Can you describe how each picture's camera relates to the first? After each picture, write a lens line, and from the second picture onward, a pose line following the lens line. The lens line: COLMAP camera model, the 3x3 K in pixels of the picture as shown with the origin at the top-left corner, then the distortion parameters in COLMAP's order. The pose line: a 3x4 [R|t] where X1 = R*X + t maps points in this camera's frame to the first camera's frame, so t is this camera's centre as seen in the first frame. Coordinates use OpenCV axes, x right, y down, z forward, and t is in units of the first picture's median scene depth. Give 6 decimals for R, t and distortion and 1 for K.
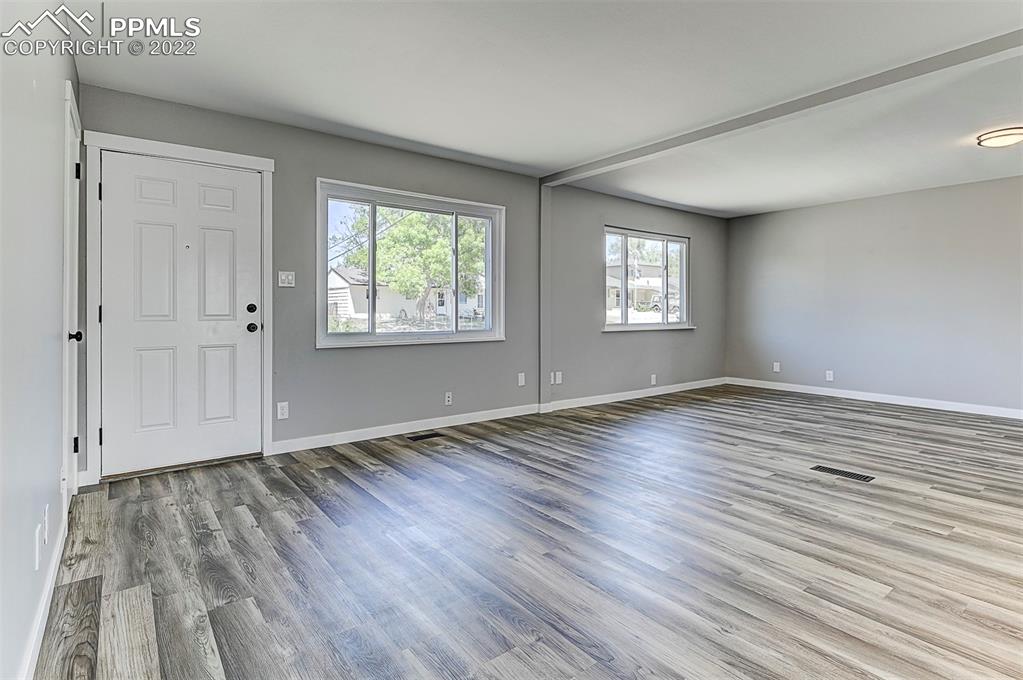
lens RADIAL K [[505.5, 0, 513.4], [0, 505.5, 313.2], [0, 0, 1]] dist [-0.000087, 0.000158]
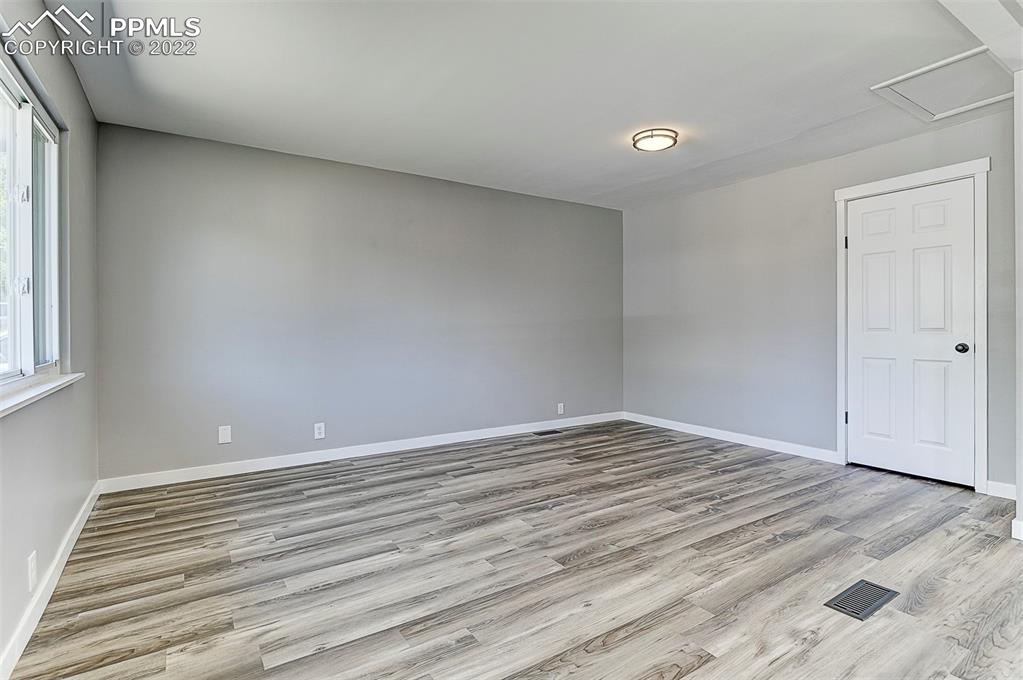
lens RADIAL K [[503.9, 0, 511.5], [0, 503.9, 318.6], [0, 0, 1]] dist [0.001868, -0.000785]
pose [[0.080785, 0.013119, 0.996645, 0.012657], [0.008932, 0.999864, -0.013885, -0.009052], [-0.996692, 0.010023, 0.080657, 0.973084]]
